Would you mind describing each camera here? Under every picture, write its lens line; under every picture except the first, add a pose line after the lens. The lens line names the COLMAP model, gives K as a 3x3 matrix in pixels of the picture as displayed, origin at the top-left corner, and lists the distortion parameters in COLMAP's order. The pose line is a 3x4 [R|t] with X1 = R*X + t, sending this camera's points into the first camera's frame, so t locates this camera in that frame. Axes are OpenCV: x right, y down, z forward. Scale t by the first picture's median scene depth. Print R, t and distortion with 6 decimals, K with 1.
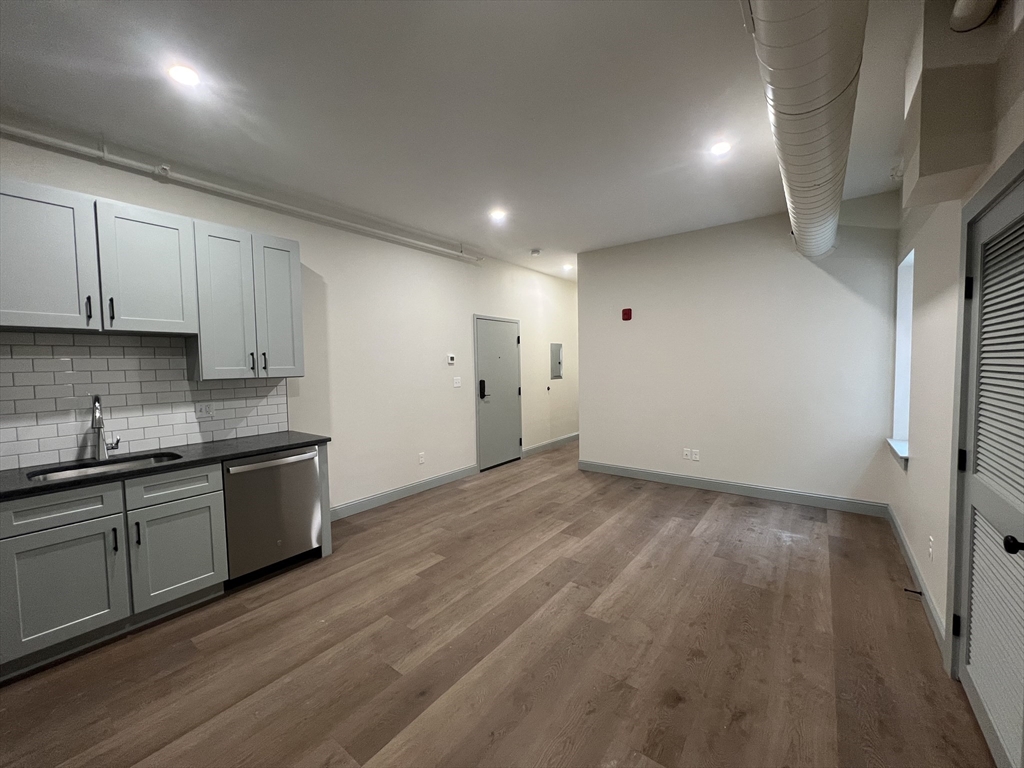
lens RADIAL K [[412.6, 0, 512.0], [0, 412.6, 384.0], [0, 0, 1]] dist [-0.001843, -0.000397]
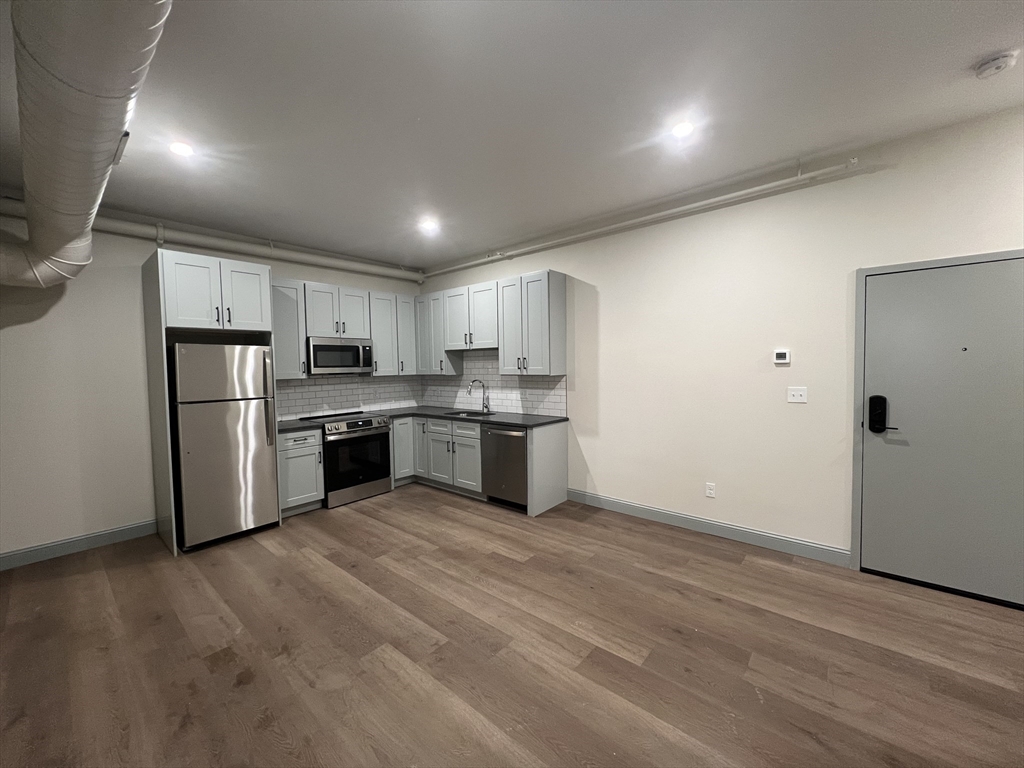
lens RADIAL K [[412.6, 0, 512.0], [0, 412.6, 384.0], [0, 0, 1]] dist [-0.001843, -0.000397]
pose [[-0.075593, 0.065368, -0.994994, 0.852508], [-0.032141, 0.997171, 0.067953, -0.081741], [0.996621, 0.037117, -0.073278, 1.085321]]
